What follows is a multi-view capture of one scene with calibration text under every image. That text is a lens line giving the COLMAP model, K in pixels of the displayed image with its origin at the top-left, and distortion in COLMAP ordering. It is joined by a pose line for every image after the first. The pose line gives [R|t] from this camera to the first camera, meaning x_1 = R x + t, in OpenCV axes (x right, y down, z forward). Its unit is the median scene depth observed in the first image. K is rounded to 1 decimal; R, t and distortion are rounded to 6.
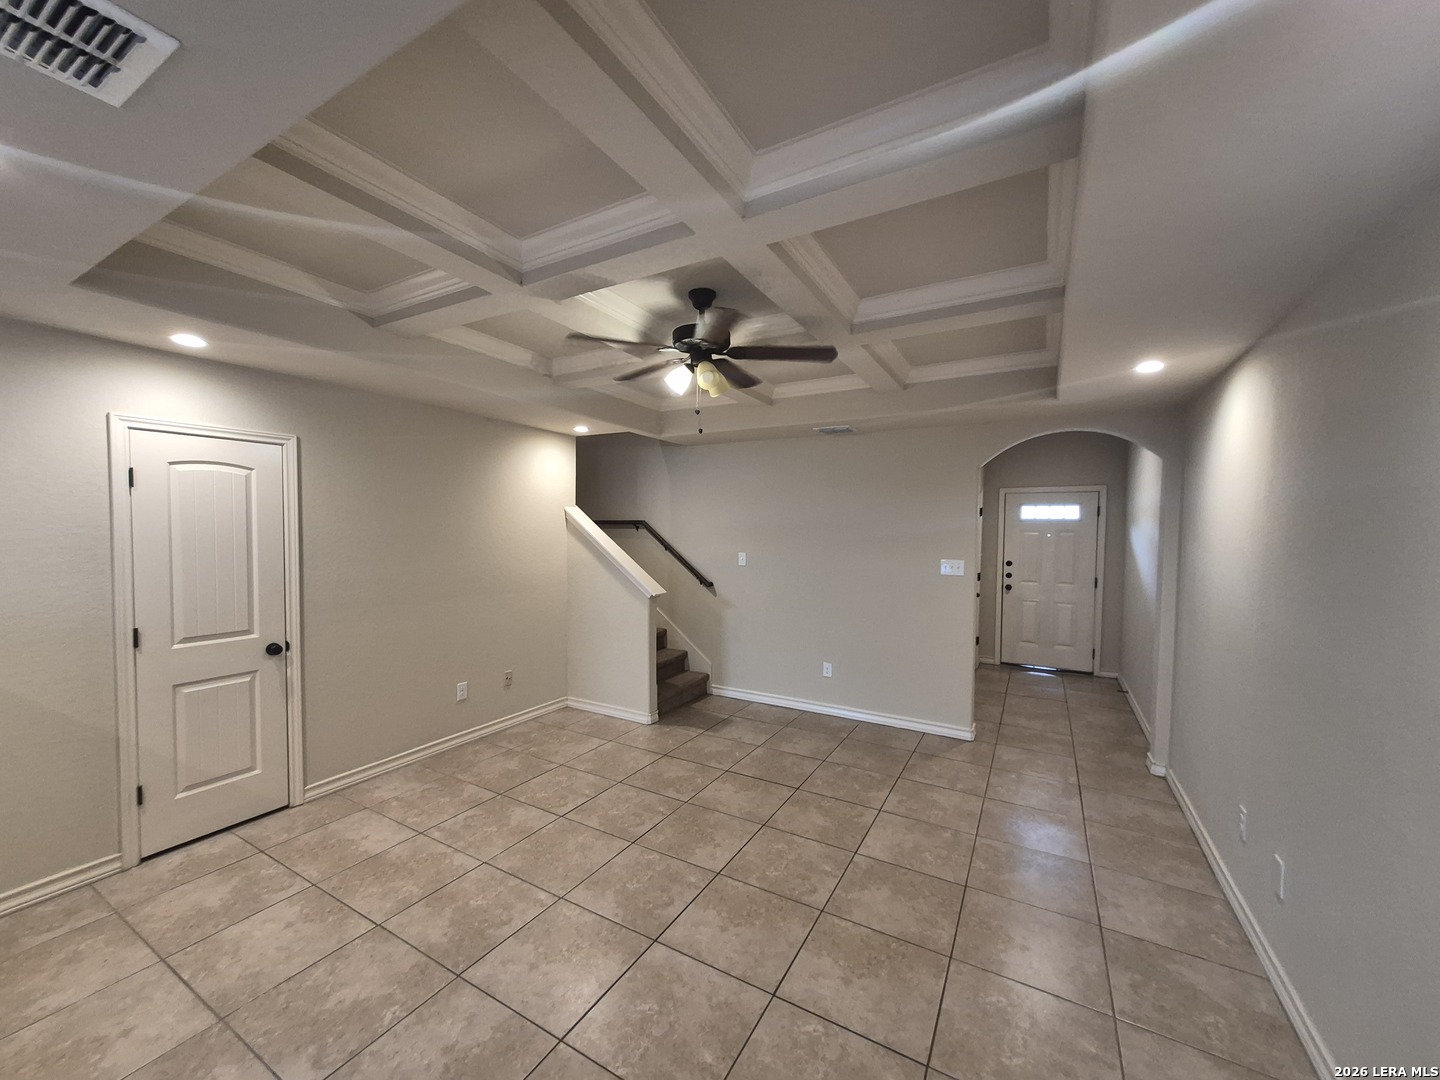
lens RADIAL K [[566.2, 0, 709.2], [0, 566.2, 548.1], [0, 0, 1]] dist [0.010173, -0.000053]
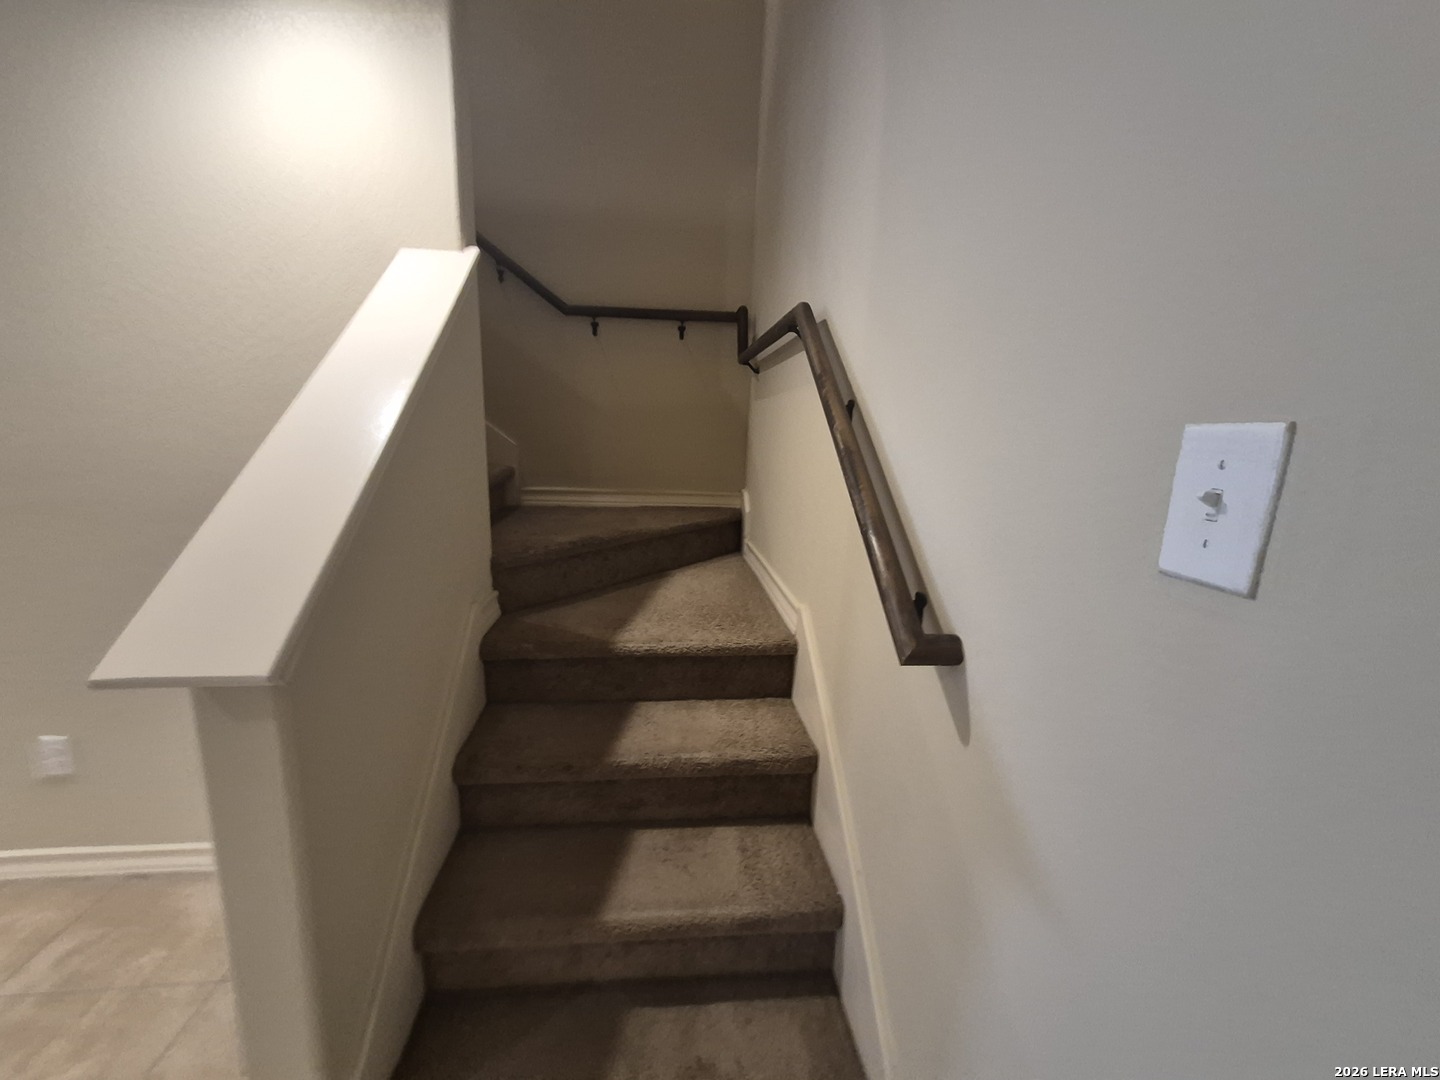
lens RADIAL K [[566.2, 0, 709.2], [0, 566.2, 548.1], [0, 0, 1]] dist [0.010173, -0.000053]
pose [[0.580231, 0.188758, -0.792277, 0.132858], [-0.065949, 0.980467, 0.185296, 0.017808], [0.811777, -0.055265, 0.581346, 1.499422]]
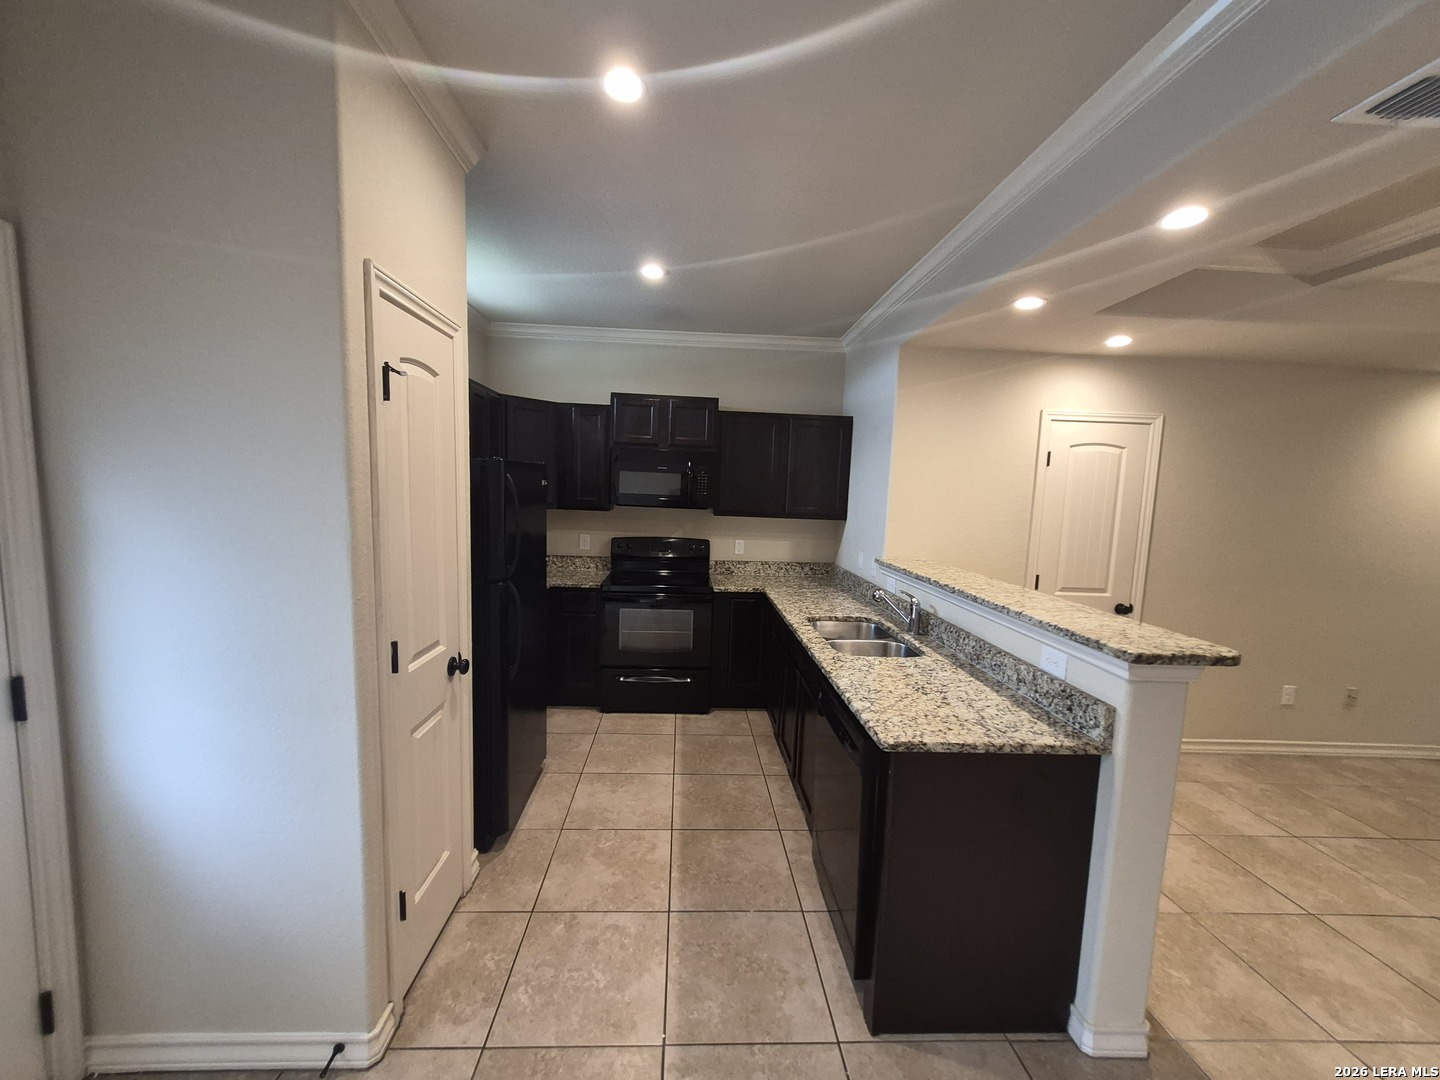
lens RADIAL K [[566.2, 0, 709.2], [0, 566.2, 548.1], [0, 0, 1]] dist [0.010173, -0.000053]
pose [[0.546766, 0.101007, -0.831171, -0.282968], [-0.063940, 0.994835, 0.078834, 0.021030], [0.834841, 0.010042, 0.550400, -0.290986]]
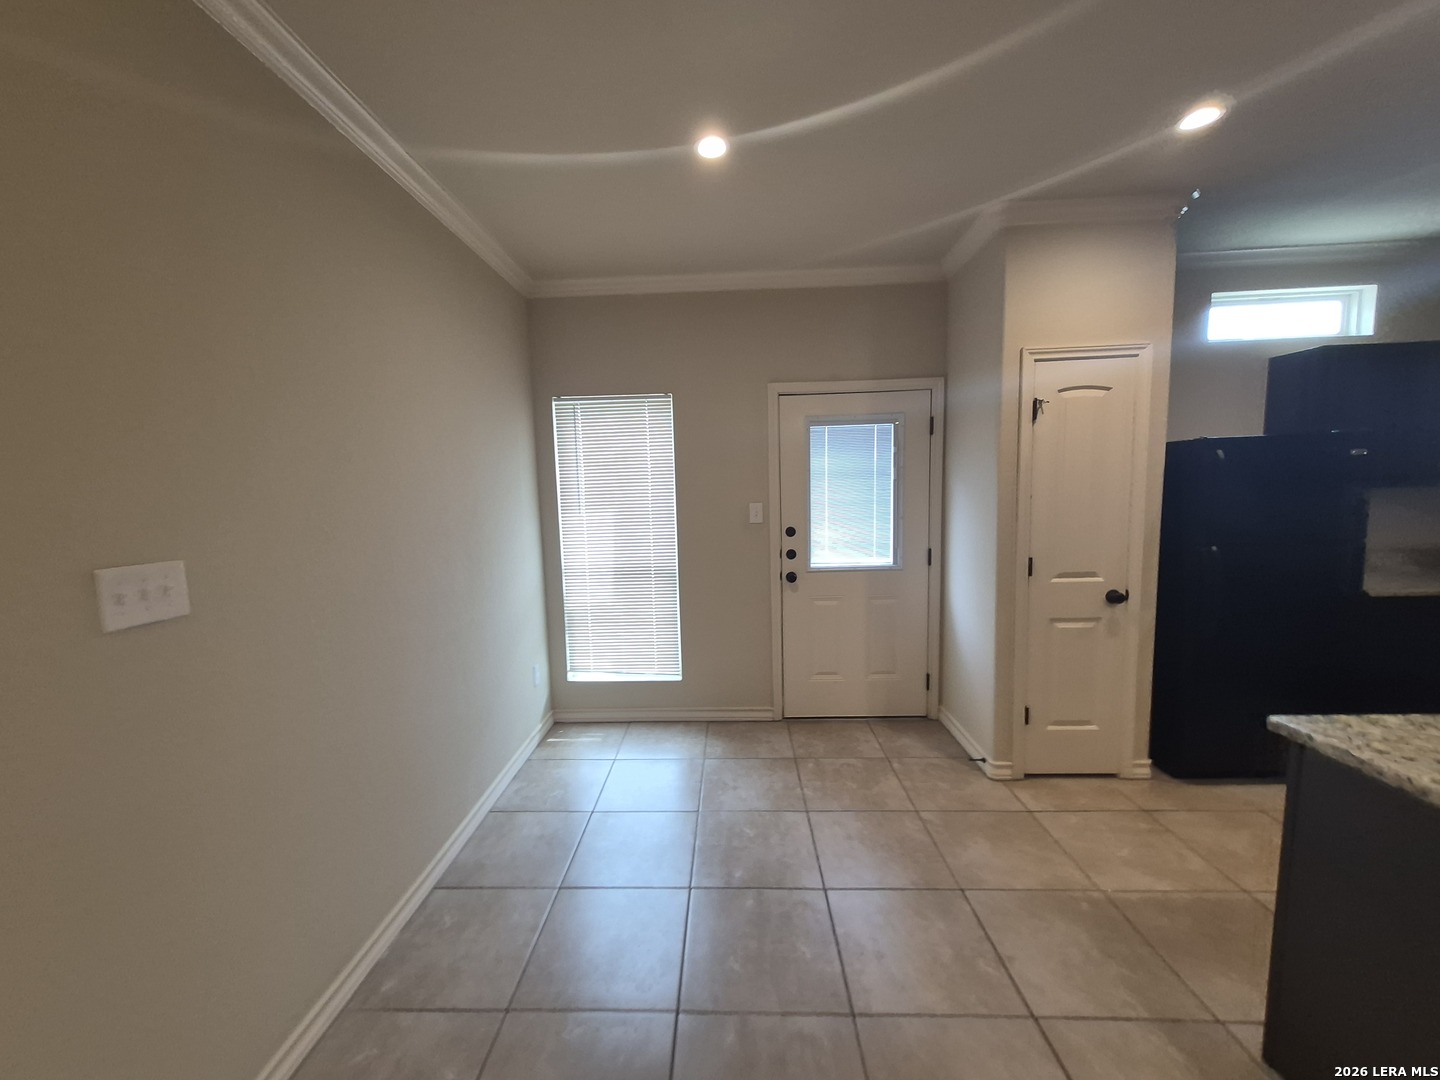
lens RADIAL K [[566.2, 0, 709.2], [0, 566.2, 548.1], [0, 0, 1]] dist [0.010173, -0.000053]
pose [[-0.886361, 0.068047, -0.457967, -0.011784], [0.003824, 0.990183, 0.139724, 0.023311], [0.462979, 0.122094, -0.877920, 0.283015]]
